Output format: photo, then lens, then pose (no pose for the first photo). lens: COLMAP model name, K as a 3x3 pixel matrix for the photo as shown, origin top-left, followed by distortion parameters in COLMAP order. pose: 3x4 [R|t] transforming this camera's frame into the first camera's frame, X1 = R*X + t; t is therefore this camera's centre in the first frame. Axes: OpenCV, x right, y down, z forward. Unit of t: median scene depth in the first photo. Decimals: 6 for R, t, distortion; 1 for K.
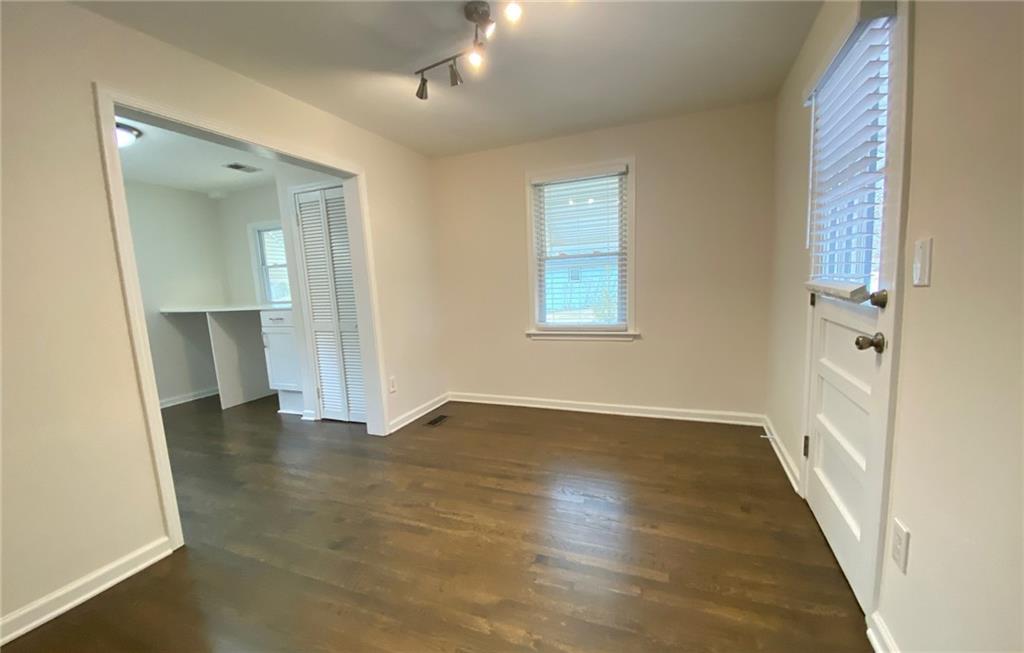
lens RADIAL K [[411.9, 0, 512.0], [0, 411.9, 336.8], [0, 0, 1]] dist [0.001314, 0.000053]
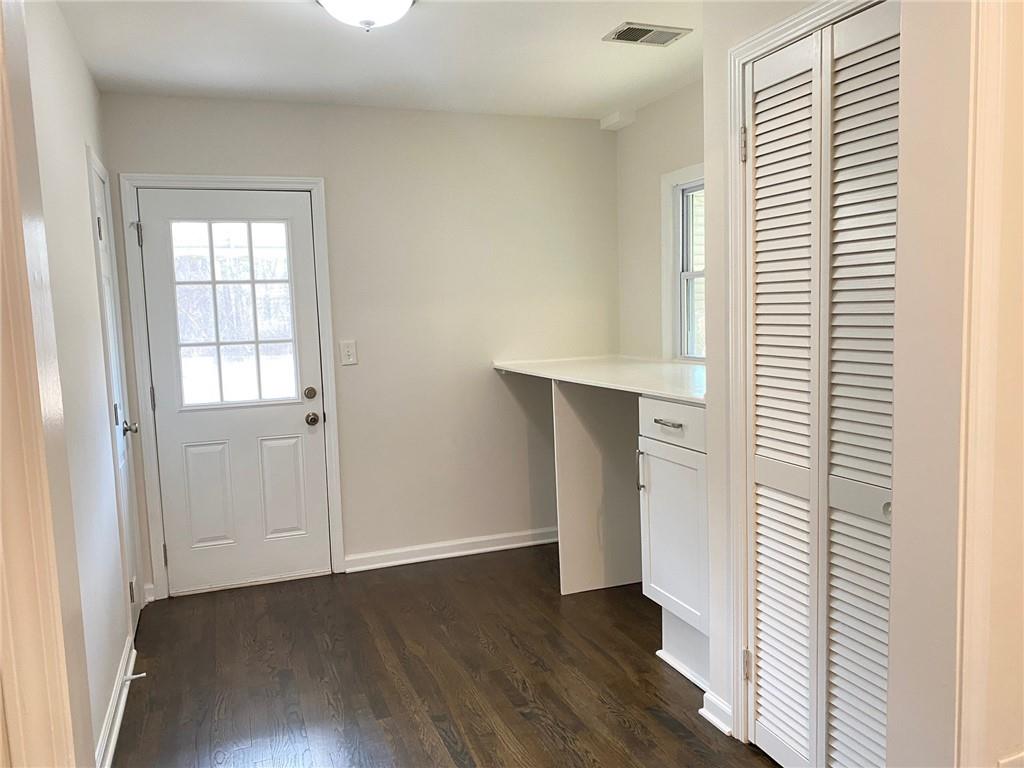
lens RADIAL K [[769.3, 0, 512.0], [0, 769.3, 384.0], [0, 0, 1]] dist [0.001729, 0.000868]
pose [[0.676388, 0.099003, -0.729862, -0.166667], [-0.099207, 0.994141, 0.042913, -0.093931], [0.729834, 0.043381, 0.682247, 0.424845]]
